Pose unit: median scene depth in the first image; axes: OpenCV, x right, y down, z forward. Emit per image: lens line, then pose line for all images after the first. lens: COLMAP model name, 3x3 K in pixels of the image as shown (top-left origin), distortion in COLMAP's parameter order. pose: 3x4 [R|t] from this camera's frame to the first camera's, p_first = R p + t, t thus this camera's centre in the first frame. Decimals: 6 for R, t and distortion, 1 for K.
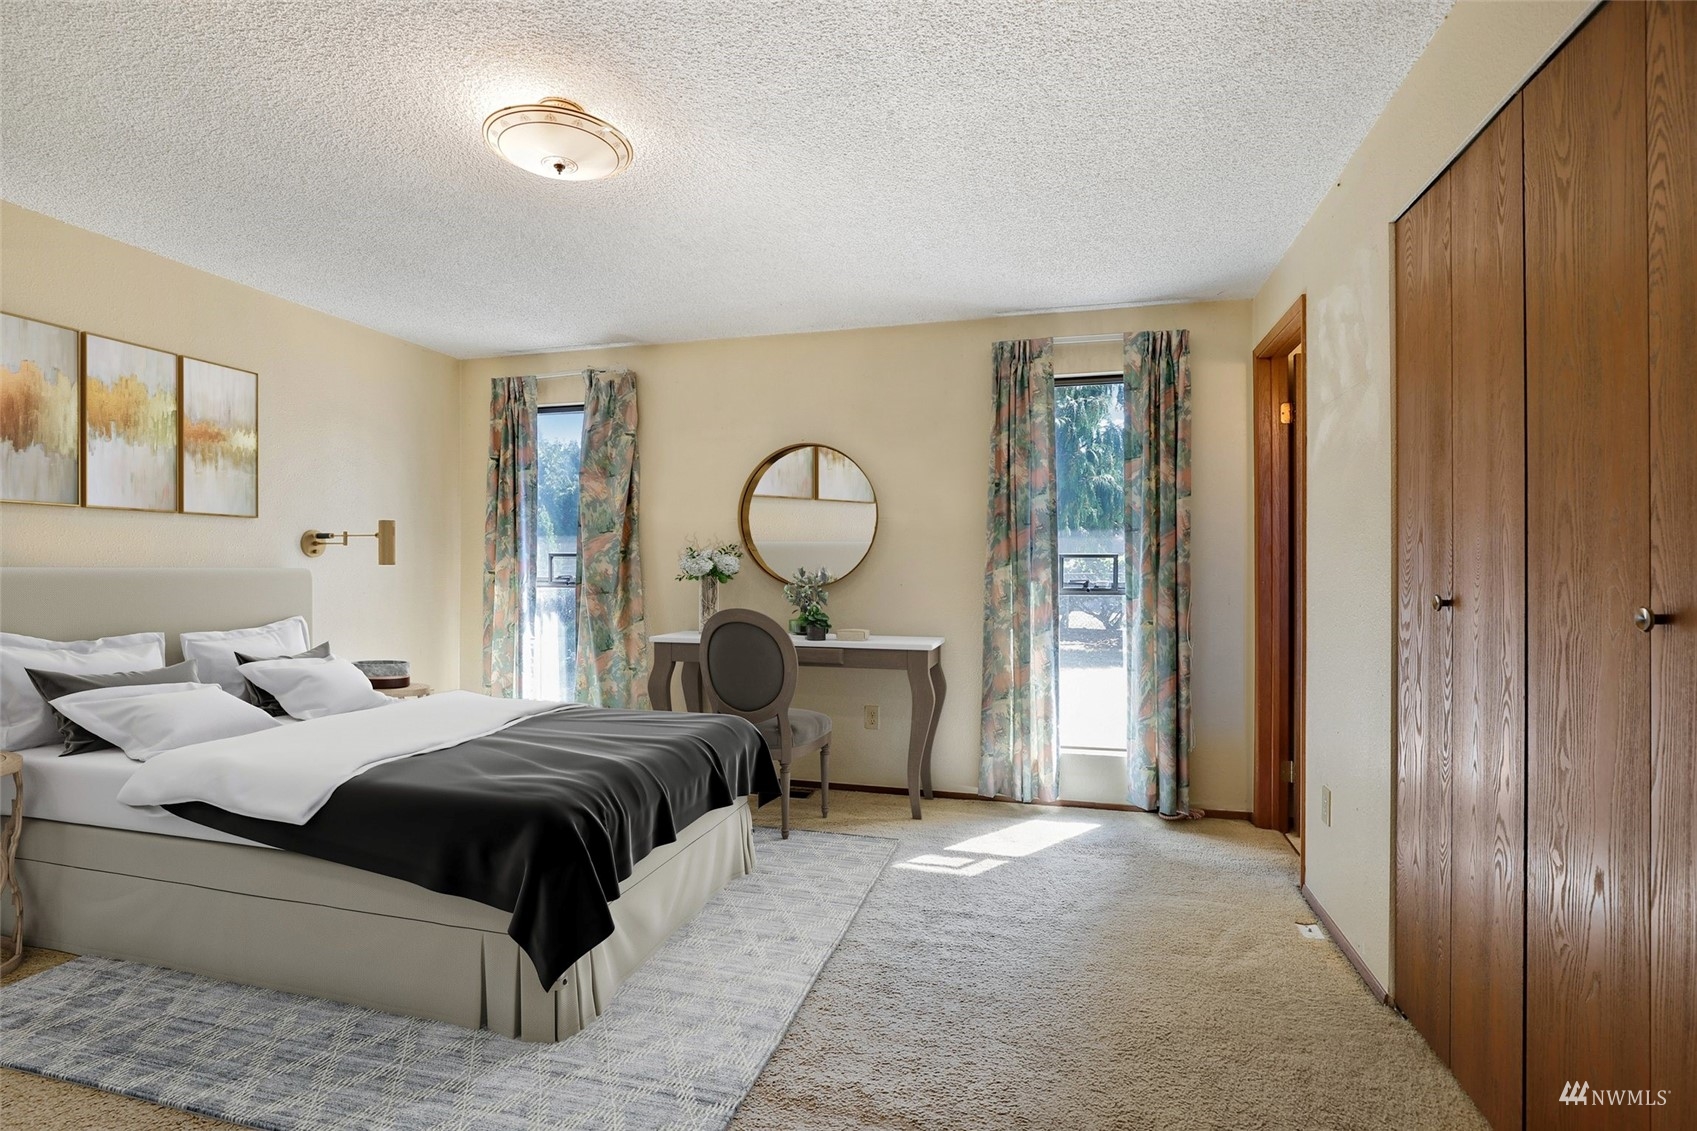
lens RADIAL K [[796.7, 0, 848.5], [0, 796.7, 565.5], [0, 0, 1]] dist [-0.013037, 0.000462]
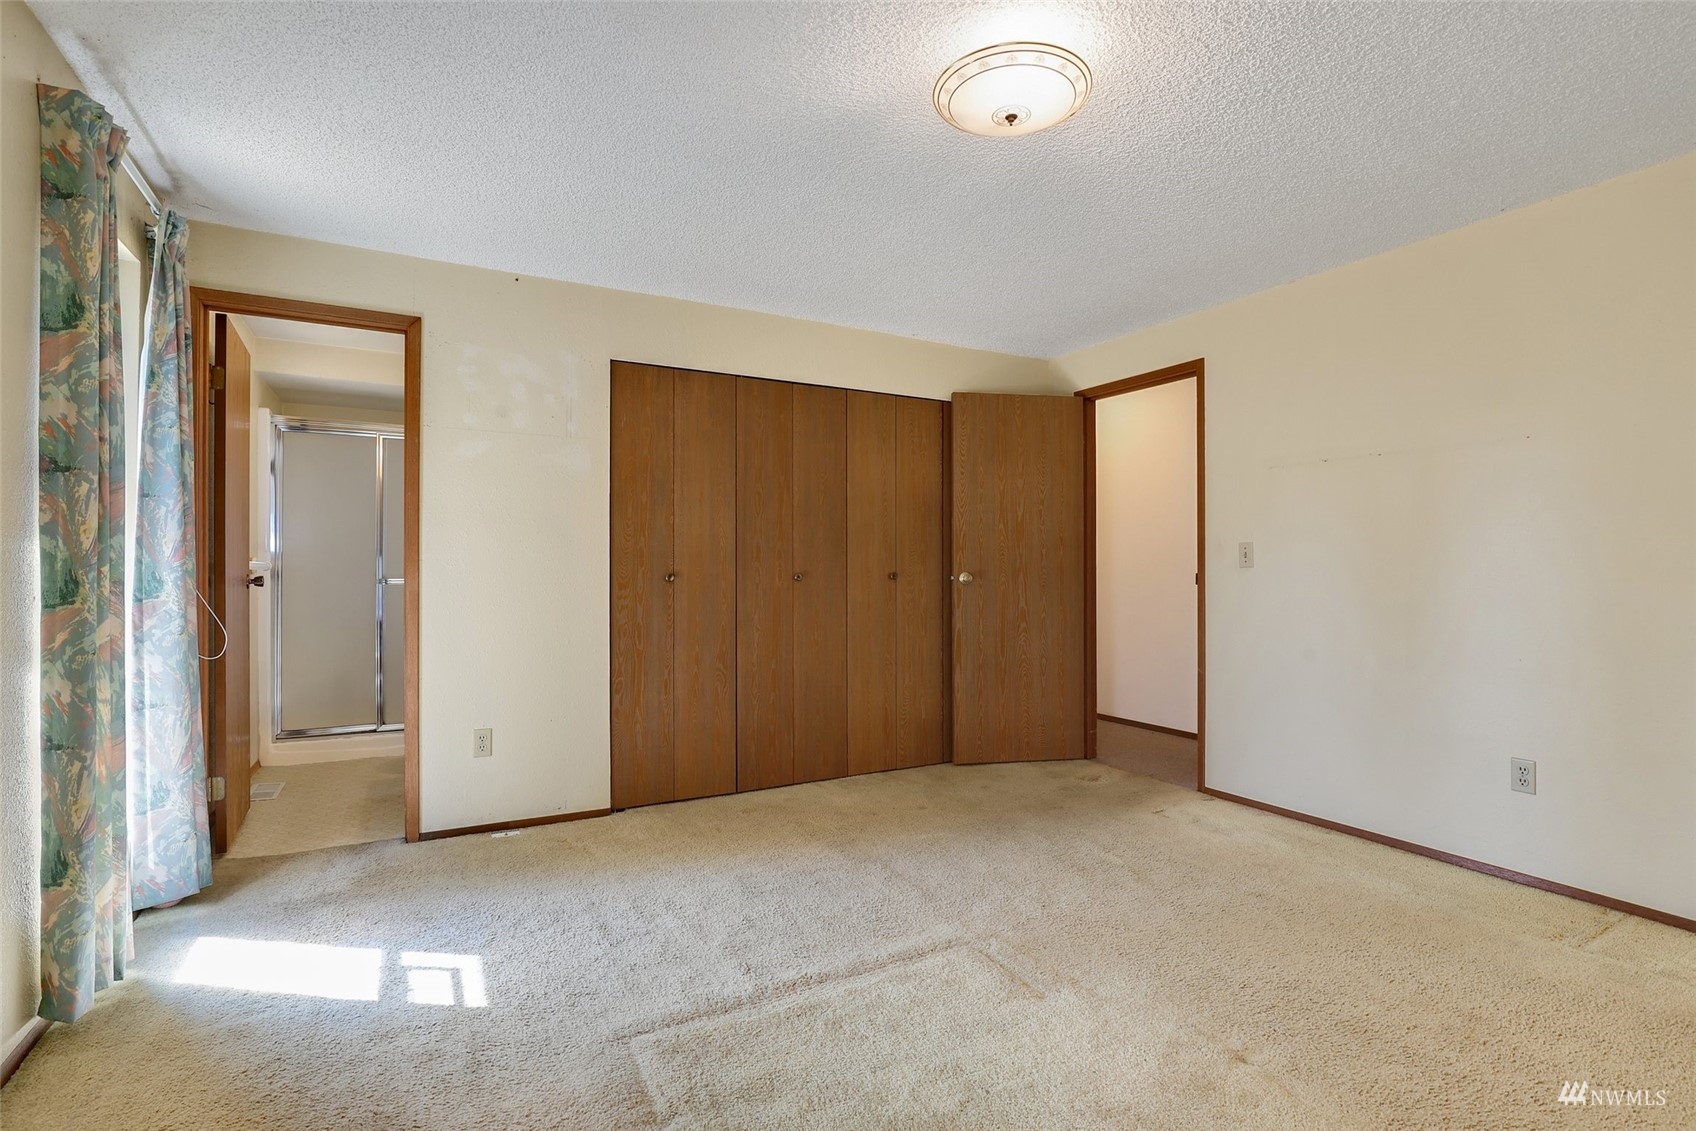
lens RADIAL K [[793.3, 0, 848.0], [0, 793.3, 565.5], [0, 0, 1]] dist [-0.001273, -0.000219]
pose [[-0.683403, -0.000813, 0.730040, -0.603706], [-0.002068, 0.999998, -0.000822, 0.015557], [-0.730038, -0.002072, -0.683403, 1.186503]]
